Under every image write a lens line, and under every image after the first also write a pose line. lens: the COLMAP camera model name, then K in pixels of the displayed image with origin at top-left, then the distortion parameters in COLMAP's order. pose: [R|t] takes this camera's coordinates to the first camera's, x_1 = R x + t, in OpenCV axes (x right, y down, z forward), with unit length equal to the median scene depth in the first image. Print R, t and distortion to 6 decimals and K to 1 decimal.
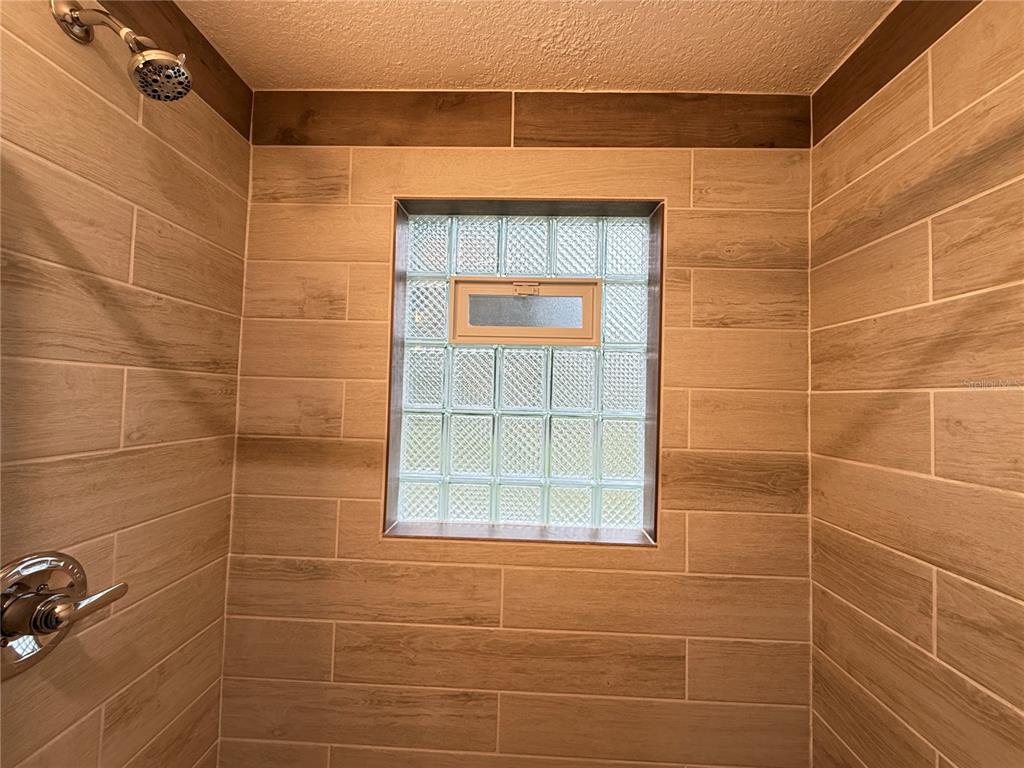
lens RADIAL K [[411.7, 0, 511.8], [0, 411.7, 382.5], [0, 0, 1]] dist [-0.000541, 0.000189]
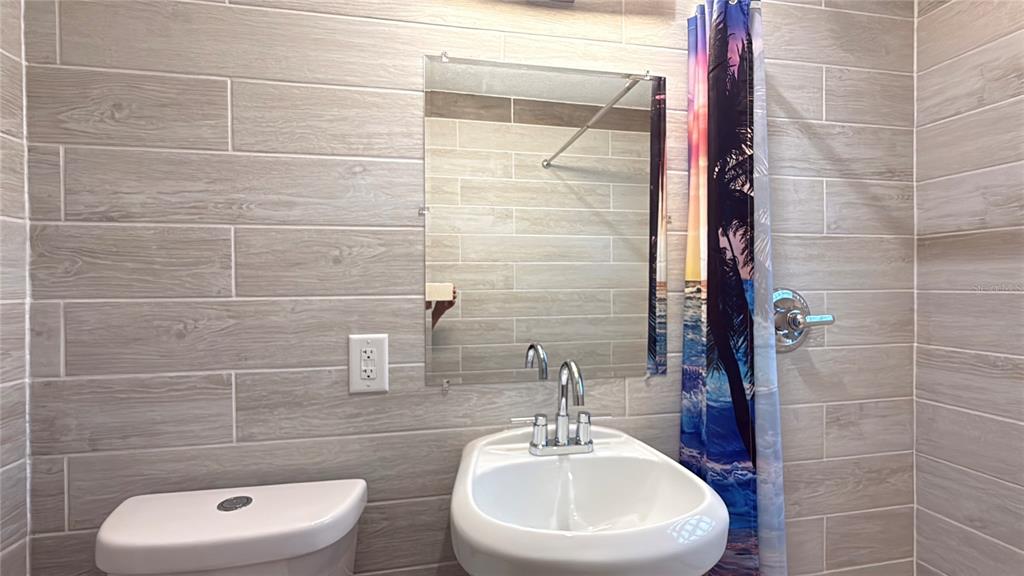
lens RADIAL K [[466.8, 0, 511.5], [0, 466.8, 287.0], [0, 0, 1]] dist [0.000620, 0.000654]
pose [[0.230920, -0.025739, -0.972632, 0.305713], [0.048913, 0.998693, -0.014816, 0.239430], [0.971742, -0.044153, 0.231878, -0.360317]]
